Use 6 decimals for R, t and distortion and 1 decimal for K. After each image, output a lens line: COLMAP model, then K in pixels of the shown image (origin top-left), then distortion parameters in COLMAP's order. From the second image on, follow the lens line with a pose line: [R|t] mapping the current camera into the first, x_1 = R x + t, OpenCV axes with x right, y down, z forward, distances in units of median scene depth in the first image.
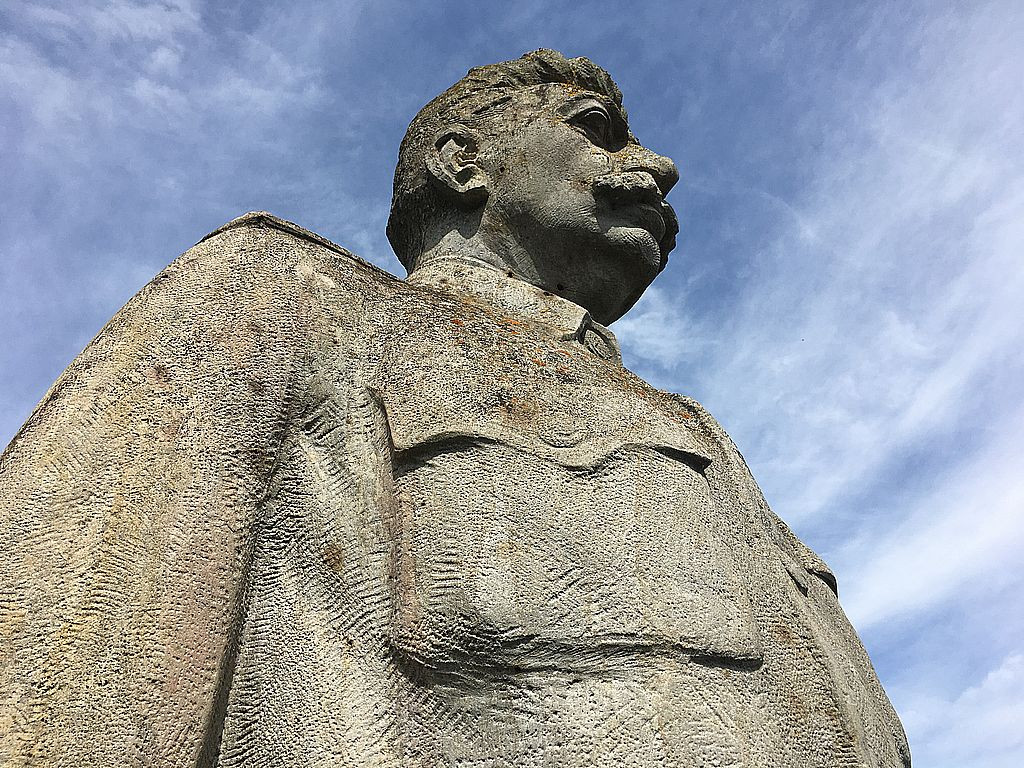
lens RADIAL K [[878.0, 0, 509.1], [0, 878.0, 390.0], [0, 0, 1]] dist [0.065934, -0.092609]
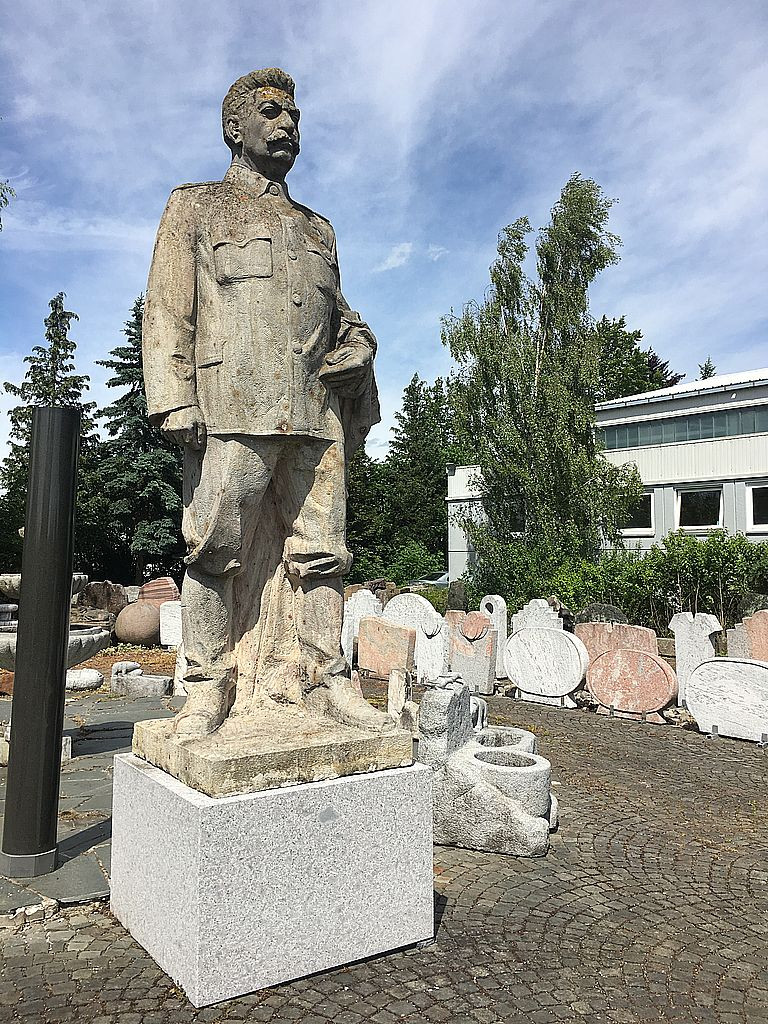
lens RADIAL K [[878.0, 0, 374.9], [0, 878.0, 502.9], [0, 0, 1]] dist [0.065934, -0.092609]
pose [[0.958863, -0.029330, -0.282350, 2.274219], [0.188459, 0.809597, 0.555910, -1.459900], [0.212285, -0.586253, 0.781820, -3.953647]]
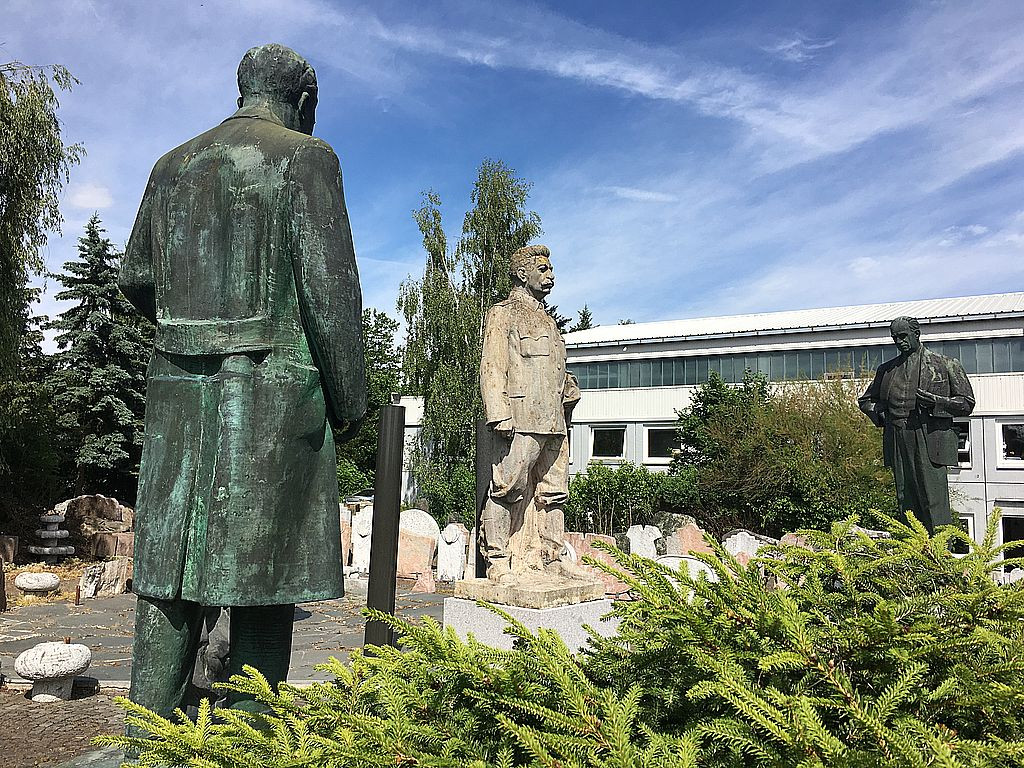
lens RADIAL K [[878.0, 0, 497.1], [0, 878.0, 382.1], [0, 0, 1]] dist [0.065934, -0.092609]
pose [[0.999941, 0.010844, 0.000994, -0.401237], [-0.009604, 0.835112, 0.549997, -5.303532], [0.005134, -0.549974, 0.835166, -8.220619]]
